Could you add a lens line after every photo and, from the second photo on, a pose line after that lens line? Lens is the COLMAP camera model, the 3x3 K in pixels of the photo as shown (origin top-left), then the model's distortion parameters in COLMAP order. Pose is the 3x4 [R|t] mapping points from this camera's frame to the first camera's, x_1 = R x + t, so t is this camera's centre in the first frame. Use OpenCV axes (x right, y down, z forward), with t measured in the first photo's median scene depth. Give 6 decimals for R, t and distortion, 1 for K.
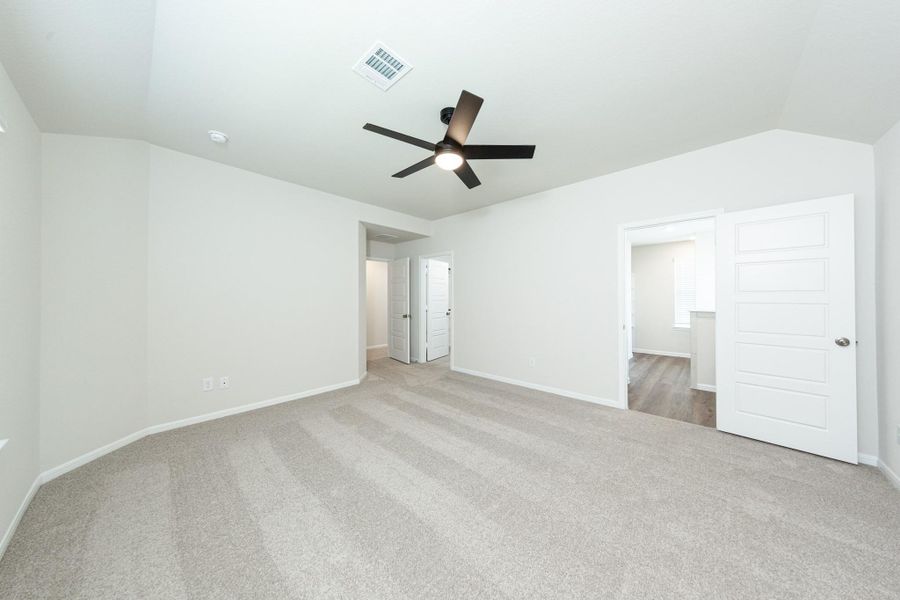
lens RADIAL K [[290.3, 0, 451.3], [0, 290.3, 298.8], [0, 0, 1]] dist [0.005095, -0.000382]
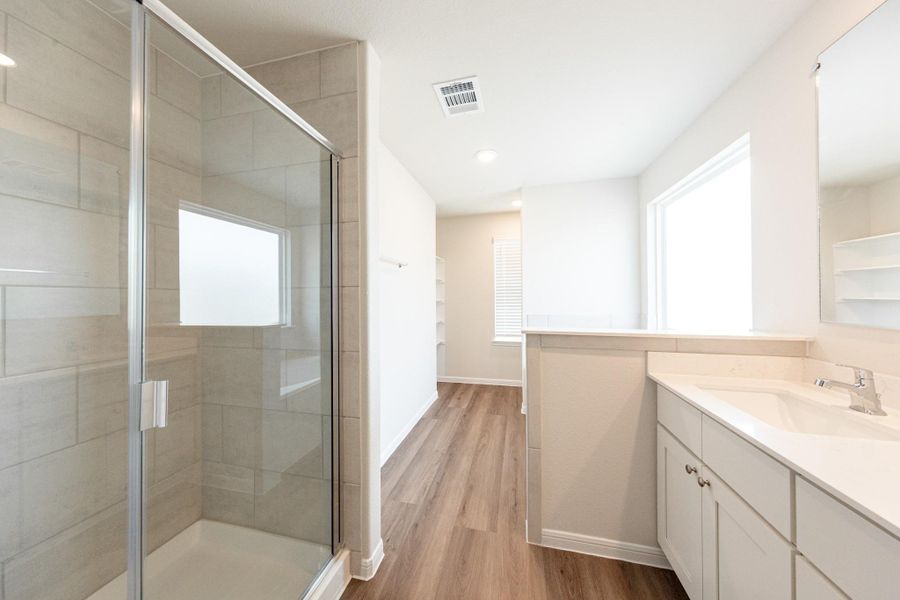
lens RADIAL K [[290.3, 0, 451.1], [0, 290.3, 297.8], [0, 0, 1]] dist [0.005095, -0.000382]
pose [[0.877158, -0.004472, 0.480182, 0.362615], [0.006387, 0.999977, -0.002354, -0.001185], [-0.480160, 0.005132, 0.877166, 0.466908]]
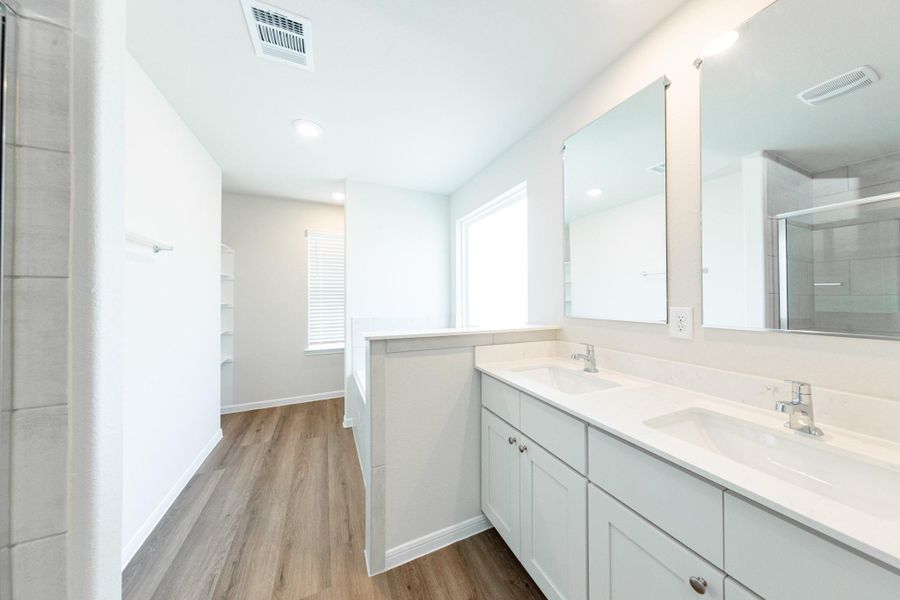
lens RADIAL K [[290.3, 0, 462.4], [0, 290.3, 296.6], [0, 0, 1]] dist [0.005095, -0.000382]
pose [[0.389276, 0.006747, 0.921097, 0.361427], [0.006671, 0.999926, -0.010144, -0.001061], [-0.921097, 0.010093, 0.389202, 0.501197]]
